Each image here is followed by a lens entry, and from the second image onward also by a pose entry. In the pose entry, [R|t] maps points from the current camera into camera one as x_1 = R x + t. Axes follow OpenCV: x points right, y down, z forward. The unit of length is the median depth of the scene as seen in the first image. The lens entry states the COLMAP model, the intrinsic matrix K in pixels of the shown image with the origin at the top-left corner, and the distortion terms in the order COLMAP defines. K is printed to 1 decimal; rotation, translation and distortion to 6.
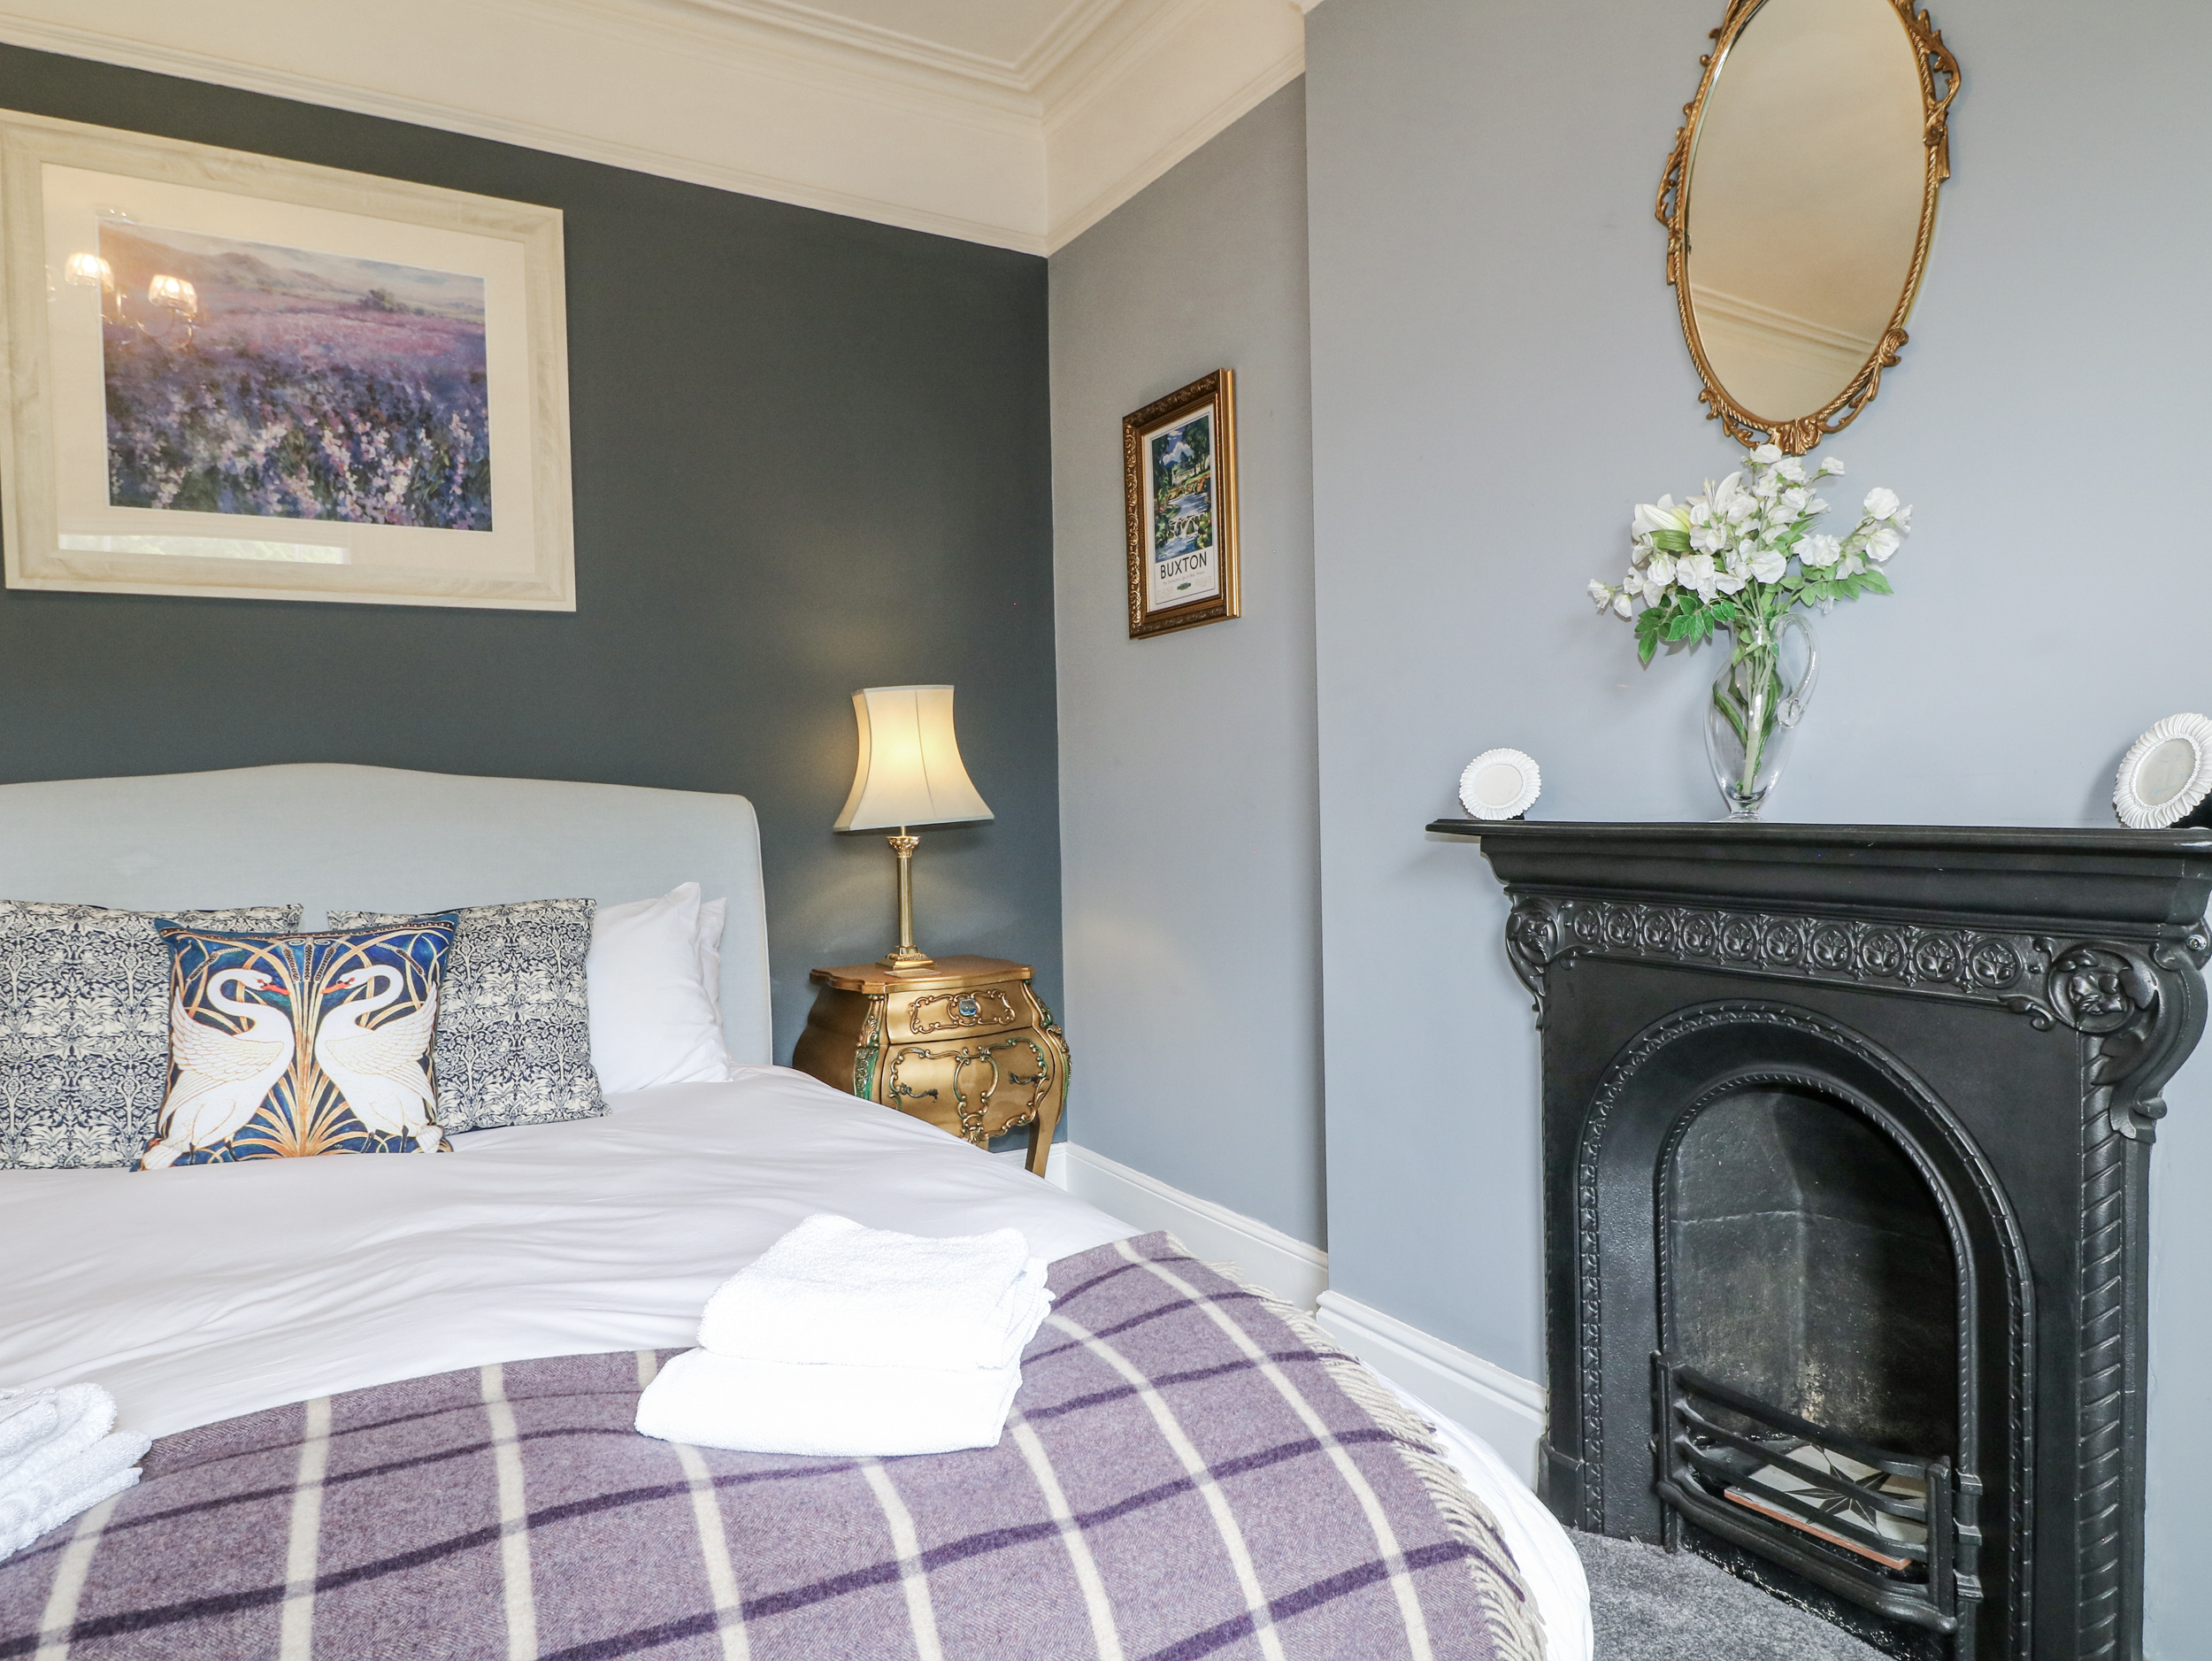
lens RADIAL K [[1370.0, 0, 1107.7], [0, 1370.0, 831.8], [0, 0, 1]] dist [0.011312, -0.017904]
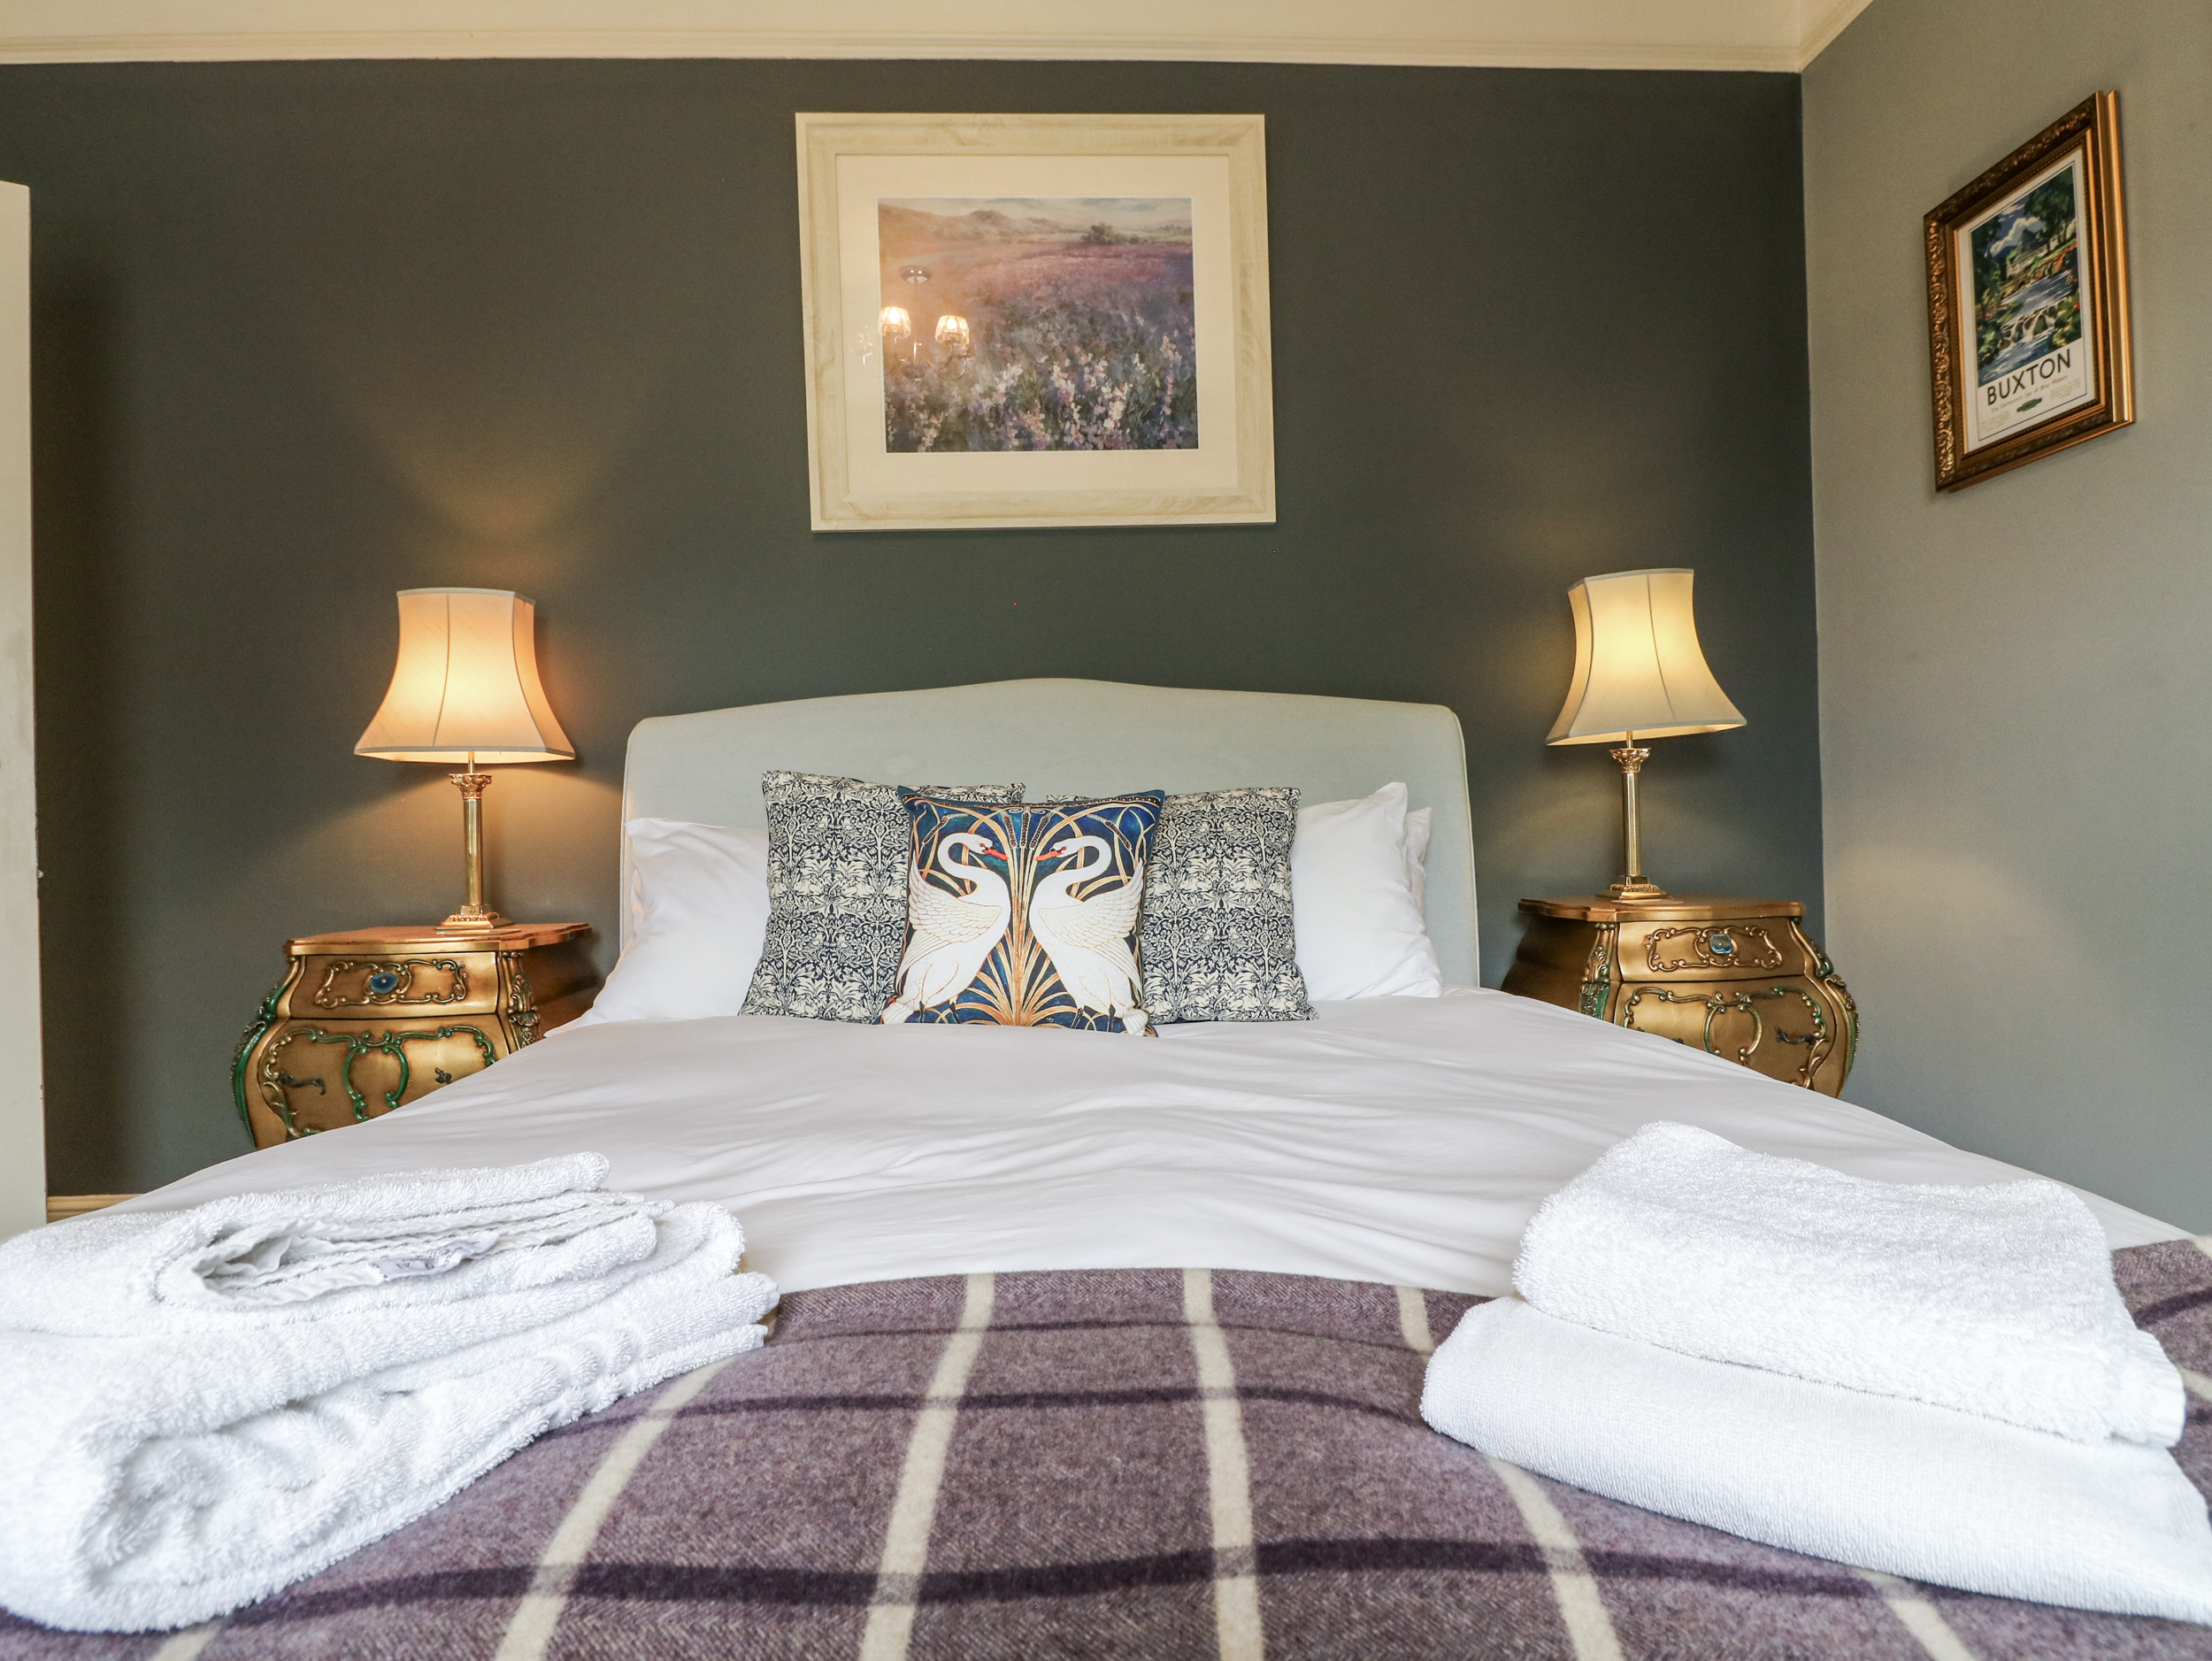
lens RADIAL K [[1248.3, 0, 1104.3], [0, 1248.3, 821.1], [0, 0, 1]] dist [-0.005167, -0.007640]
pose [[0.879985, -0.002148, -0.474997, -0.095299], [-0.004201, 0.999915, -0.012305, 0.085034], [0.474983, 0.012824, 0.879902, 0.210207]]
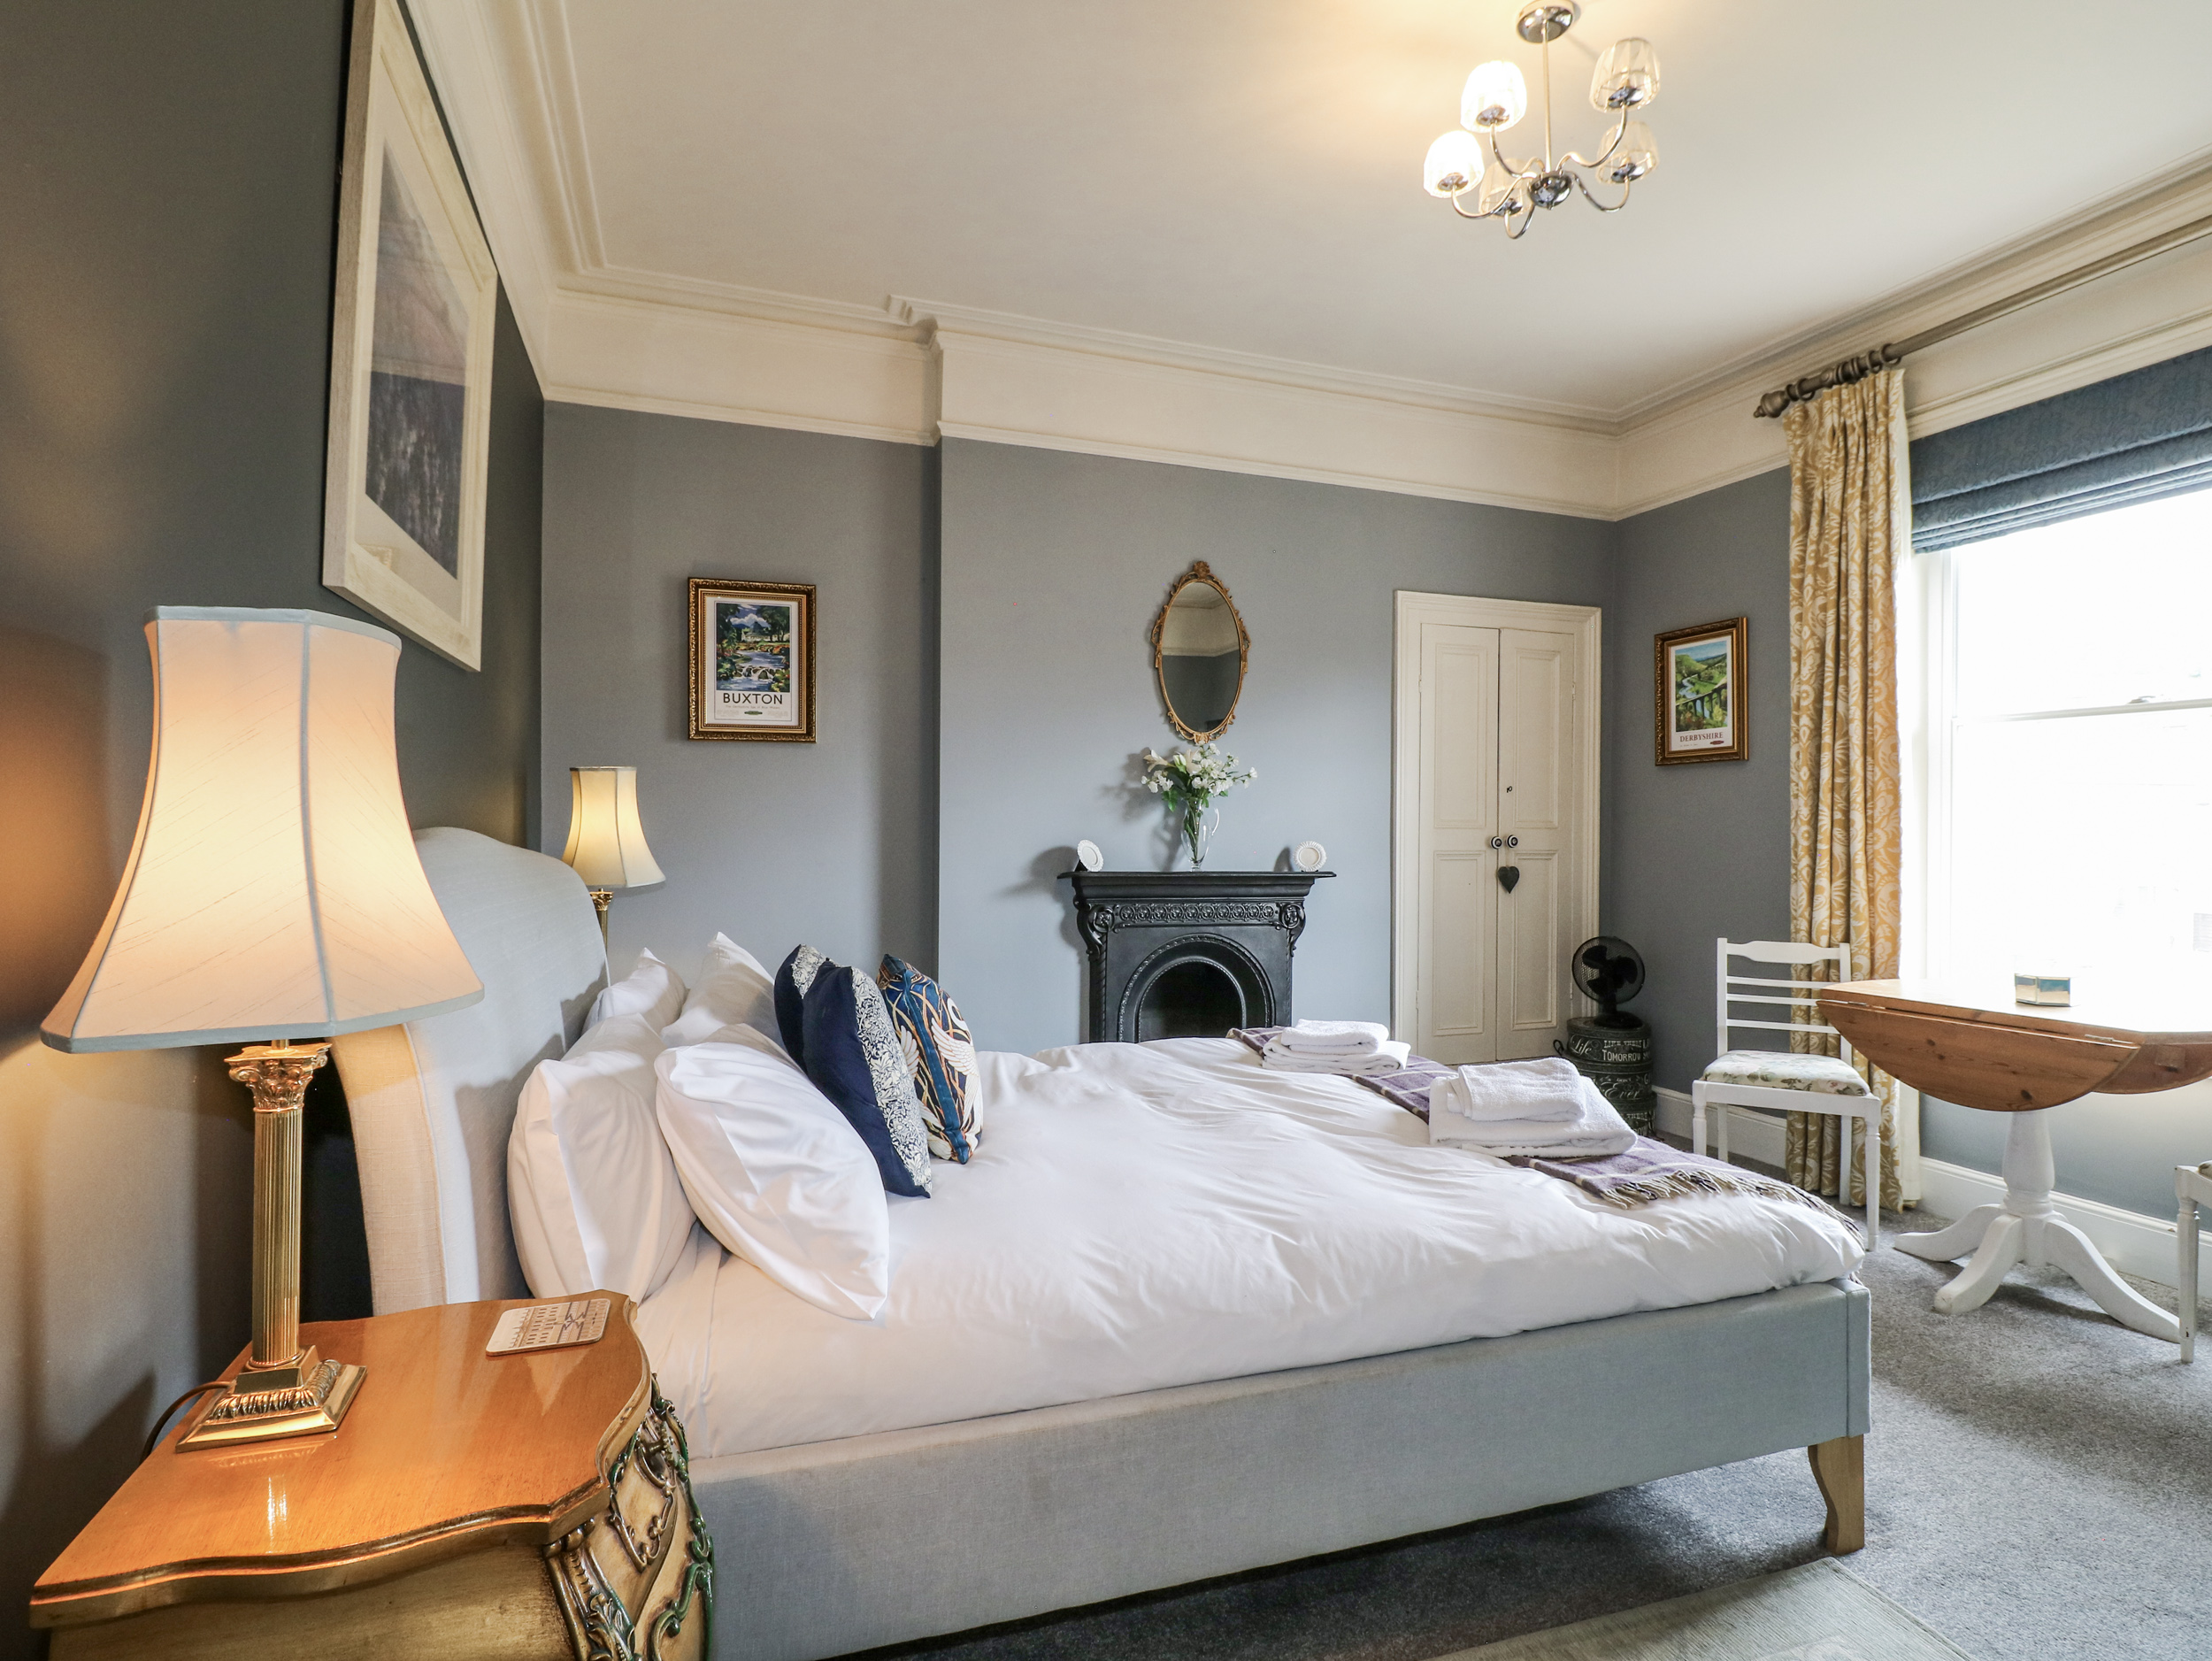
lens RADIAL K [[1151.6, 0, 1106.9], [0, 1151.6, 822.4], [0, 0, 1]] dist [-0.001633, -0.011870]
pose [[0.194674, 0.027254, 0.980489, -1.443750], [0.016853, 0.999373, -0.031125, -0.027584], [-0.980723, 0.022583, 0.194092, 0.548251]]
